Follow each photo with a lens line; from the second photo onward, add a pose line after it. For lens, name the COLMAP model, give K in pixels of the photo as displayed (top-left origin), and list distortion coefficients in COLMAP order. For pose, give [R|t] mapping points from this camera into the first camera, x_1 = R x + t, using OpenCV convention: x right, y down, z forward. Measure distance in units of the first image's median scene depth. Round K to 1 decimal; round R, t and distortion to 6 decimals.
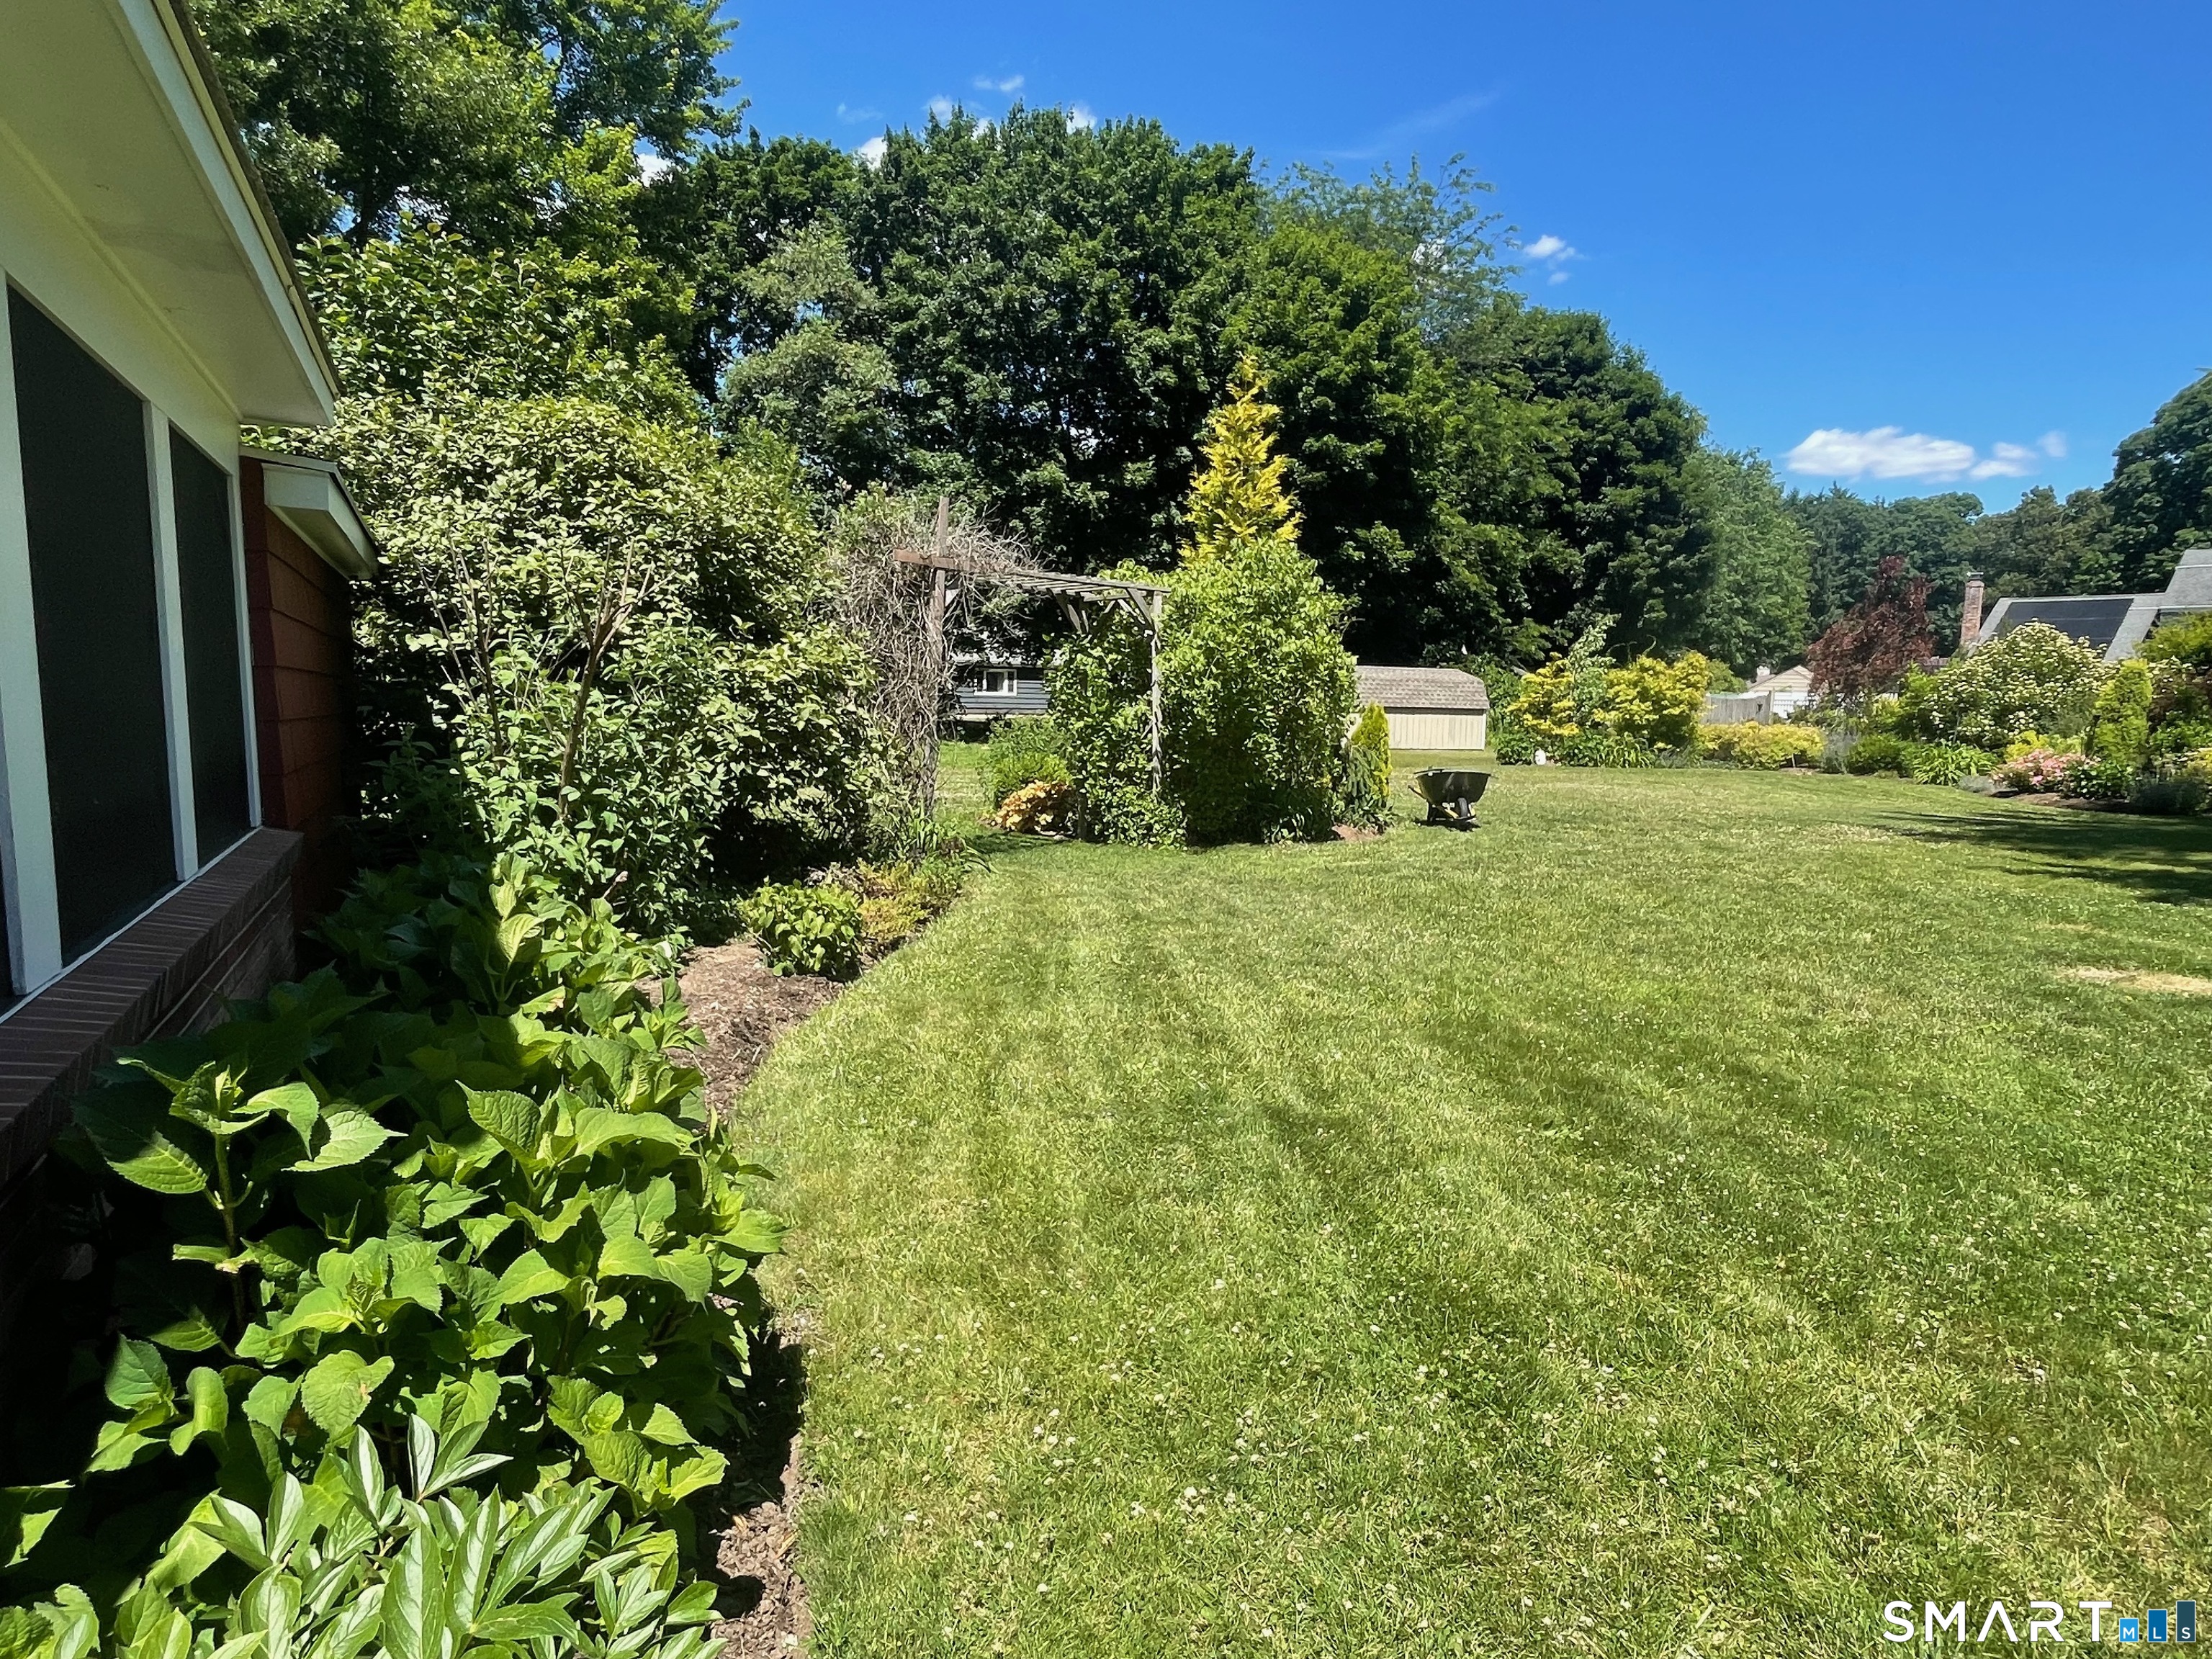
lens RADIAL K [[1228.9, 0, 1114.6], [0, 1228.9, 841.1], [0, 0, 1]] dist [-0.005498, -0.001521]
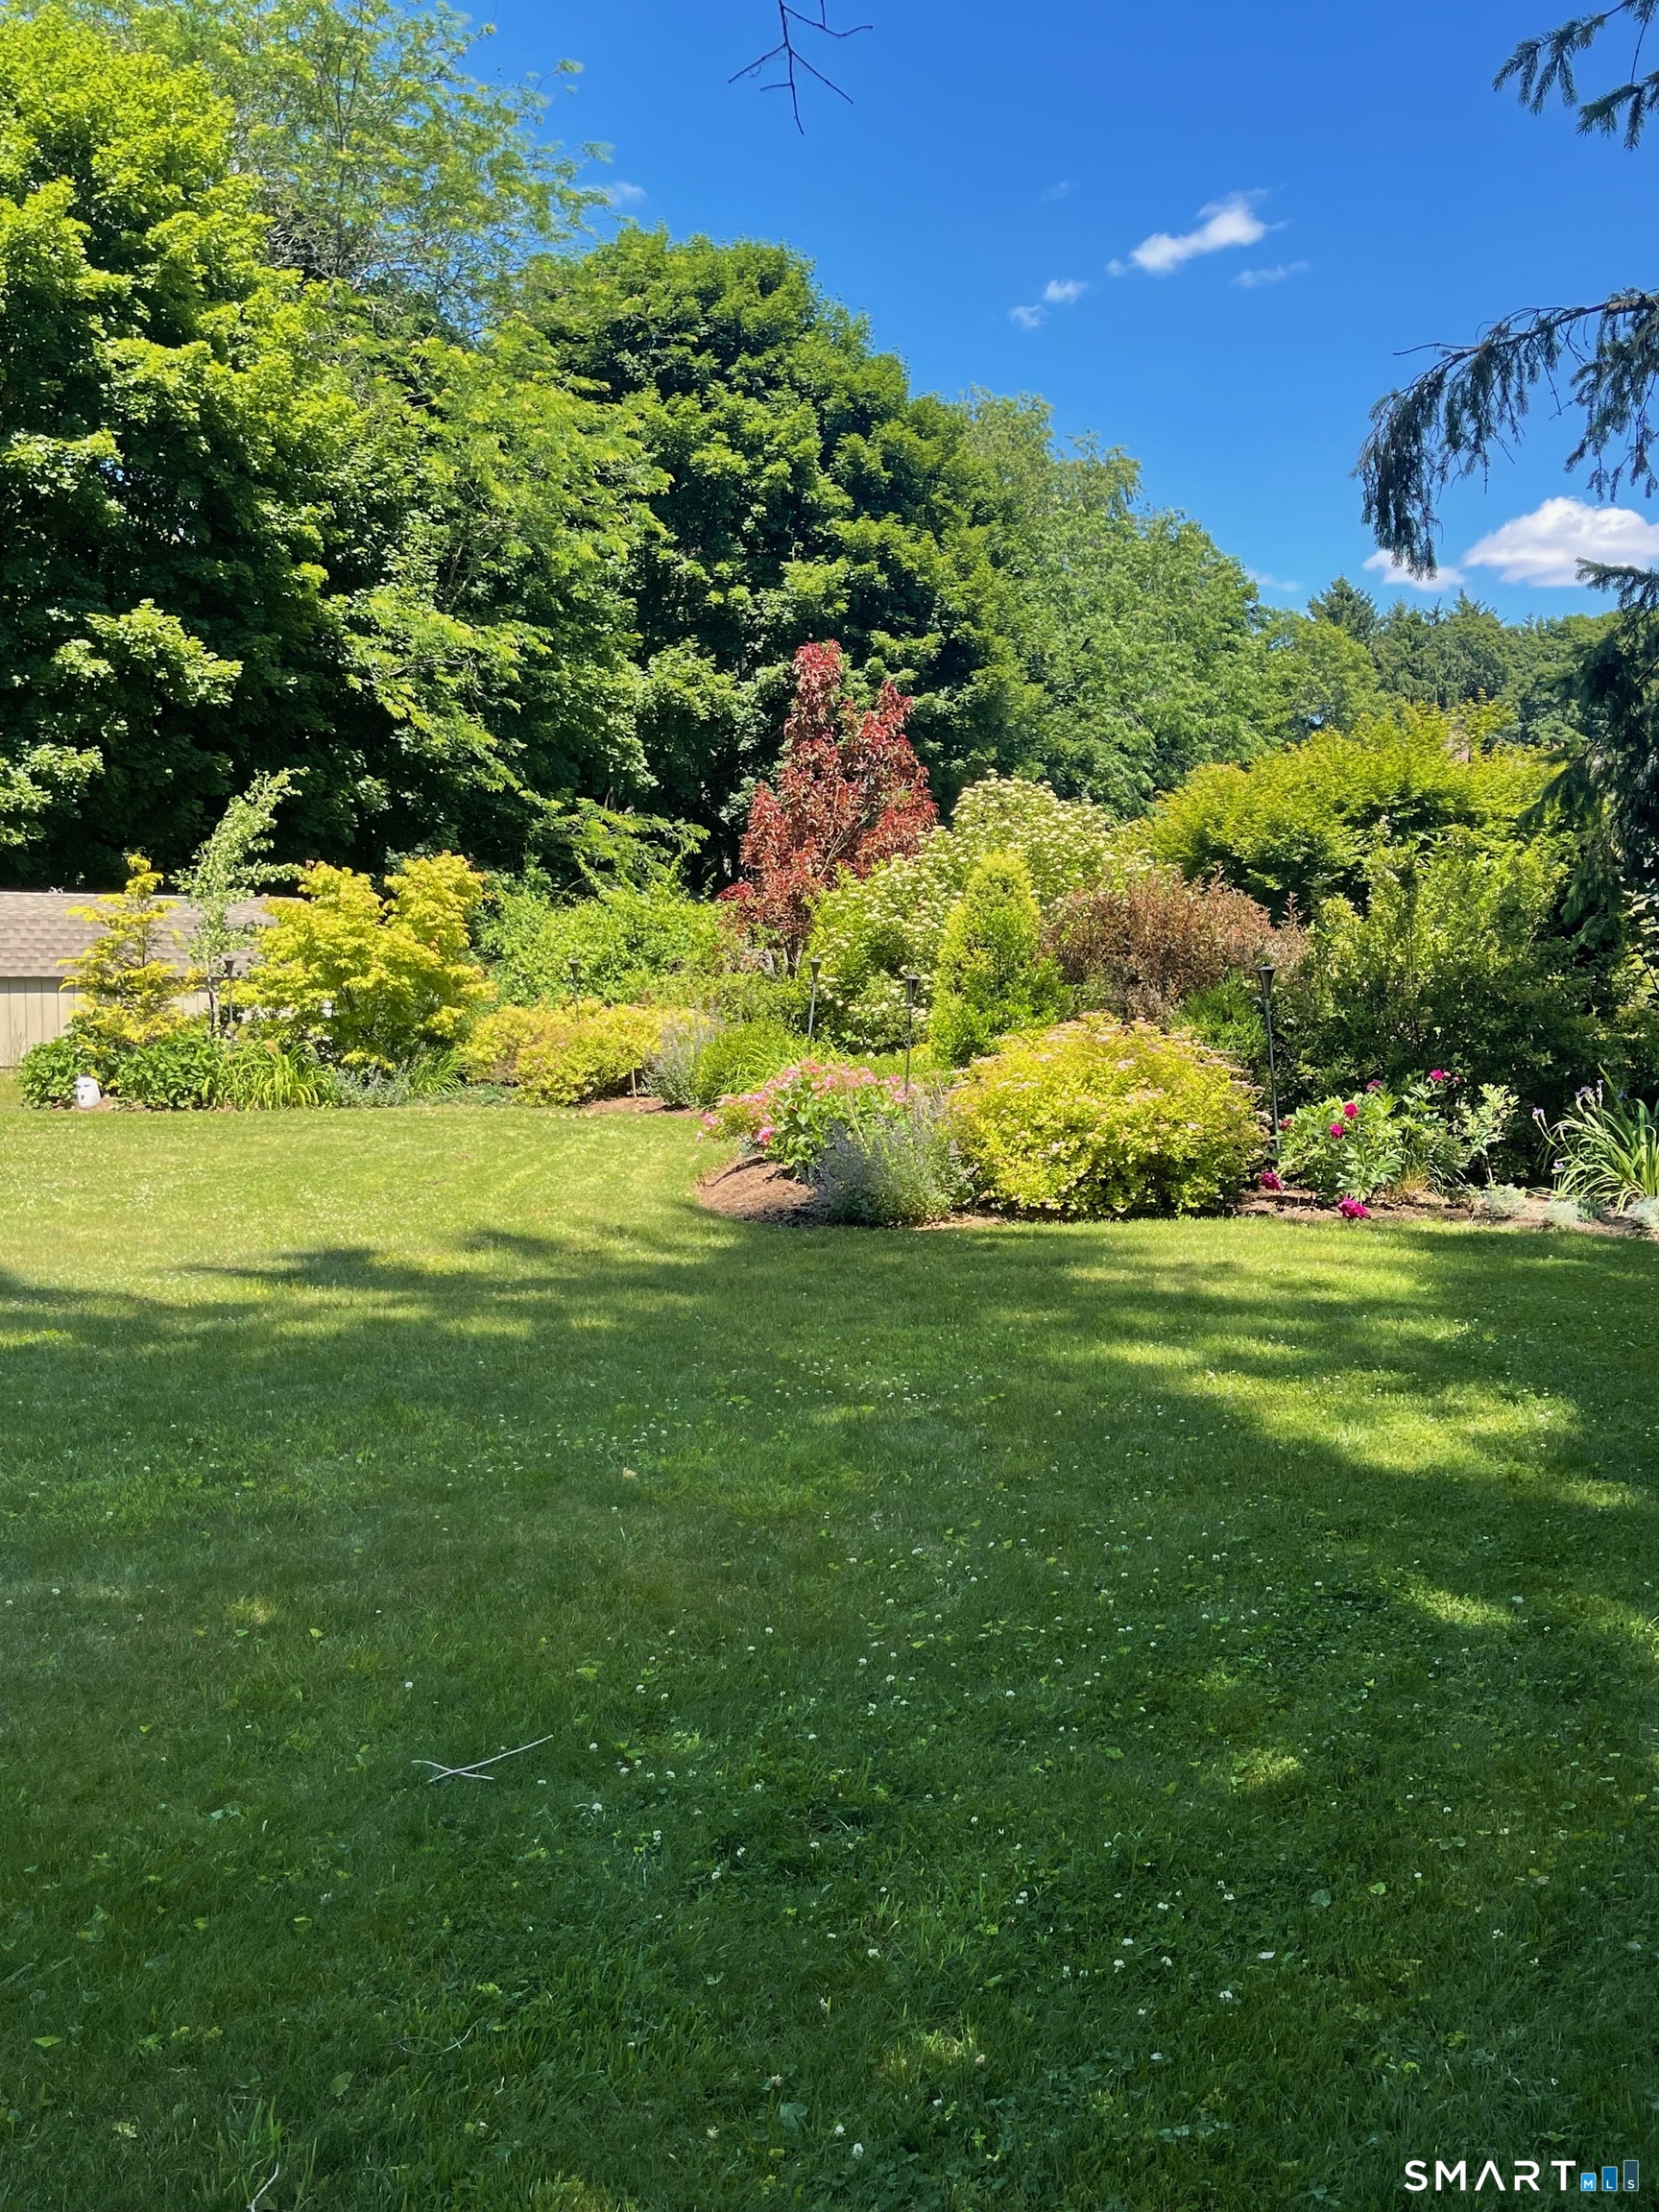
lens RADIAL K [[2063.4, 0, 824.6], [0, 2063.4, 1098.7], [0, 0, 1]] dist [0.038926, 0.000000]
pose [[0.986782, -0.025429, 0.160046, 0.264414], [0.032939, 0.998469, -0.044446, -0.011994], [-0.158671, 0.049131, 0.986108, 0.113297]]
